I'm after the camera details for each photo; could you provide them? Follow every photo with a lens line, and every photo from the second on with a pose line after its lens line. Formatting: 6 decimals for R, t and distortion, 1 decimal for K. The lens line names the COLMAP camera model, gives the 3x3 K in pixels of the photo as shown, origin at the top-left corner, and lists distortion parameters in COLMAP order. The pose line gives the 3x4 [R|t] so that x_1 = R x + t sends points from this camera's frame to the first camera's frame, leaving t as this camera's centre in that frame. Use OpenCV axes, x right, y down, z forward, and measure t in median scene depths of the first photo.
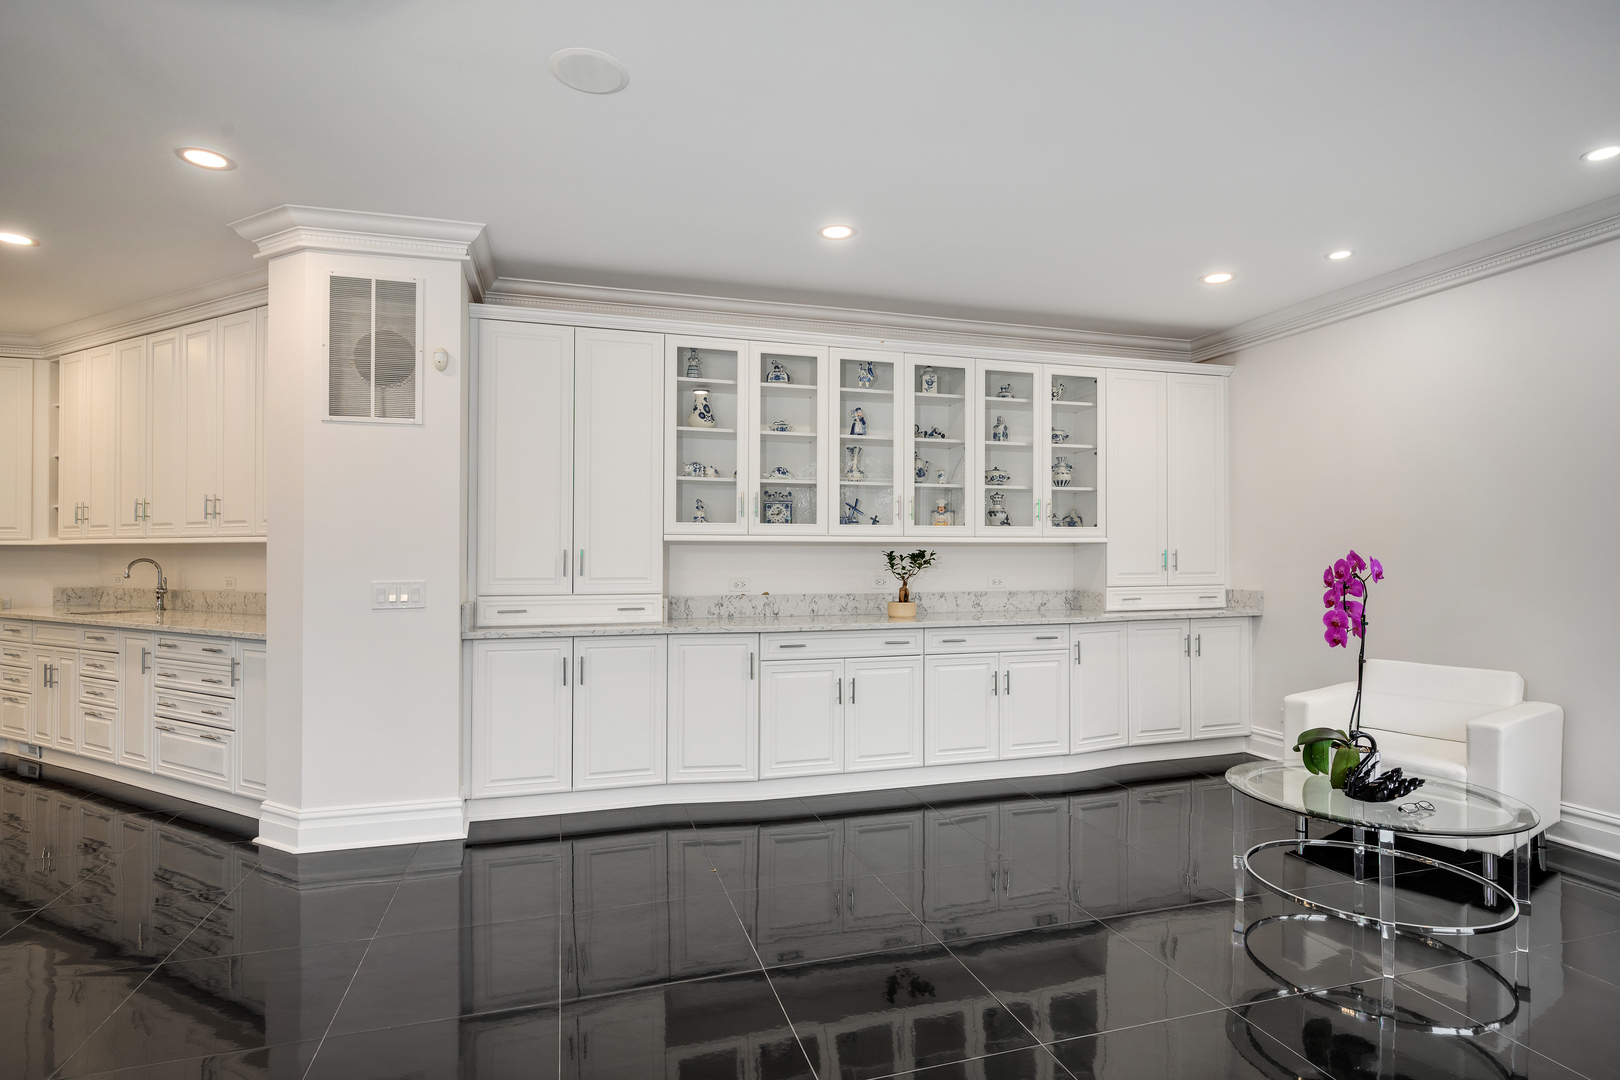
lens RADIAL K [[810.8, 0, 808.7], [0, 810.8, 554.2], [0, 0, 1]] dist [-0.004838, -0.000814]
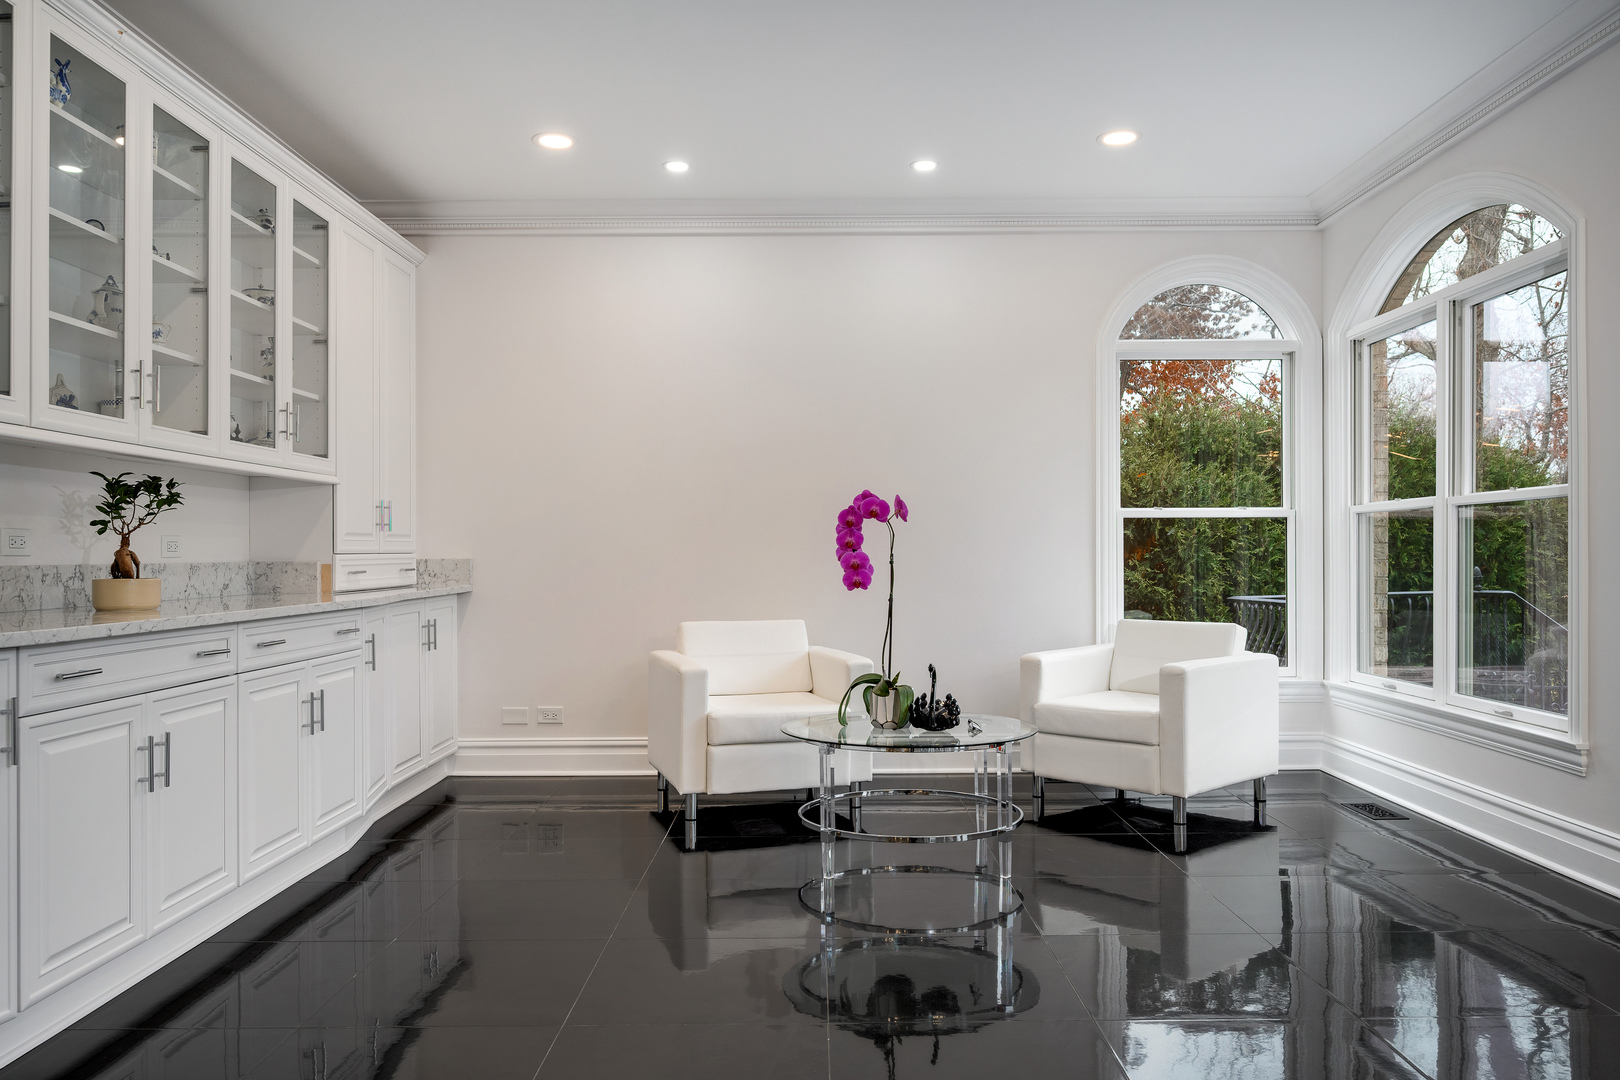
lens RADIAL K [[1192.1, 0, 806.1], [0, 1192.1, 553.7], [0, 0, 1]] dist [0.001085, 0.005017]
pose [[0.294013, 0.000656, 0.955801, -0.416369], [0.002490, 0.999996, -0.001452, 0.042168], [-0.955798, 0.002807, 0.294010, 0.366811]]
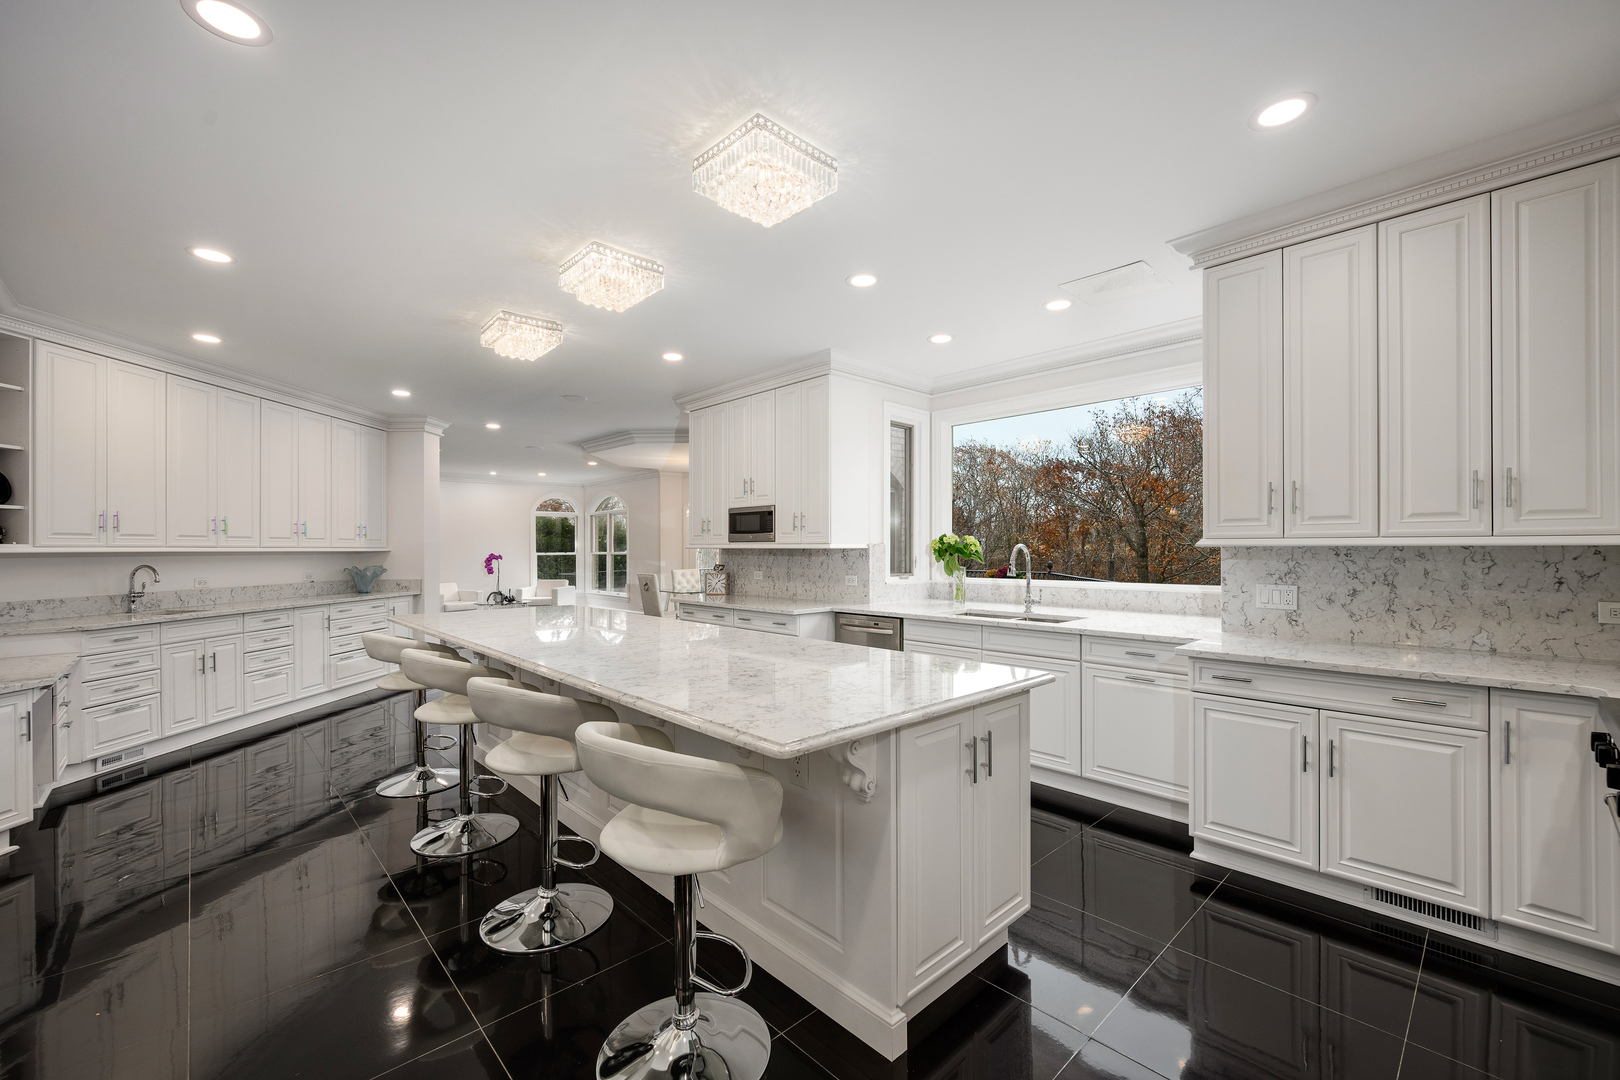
lens RADIAL K [[658.4, 0, 816.0], [0, 658.4, 541.8], [0, 0, 1]] dist [-0.000597, -0.000164]
pose [[-0.449984, 0.016365, 0.892887, -2.184074], [0.009779, 0.999862, -0.013398, -0.005344], [-0.892983, 0.002703, -0.450082, 0.617248]]
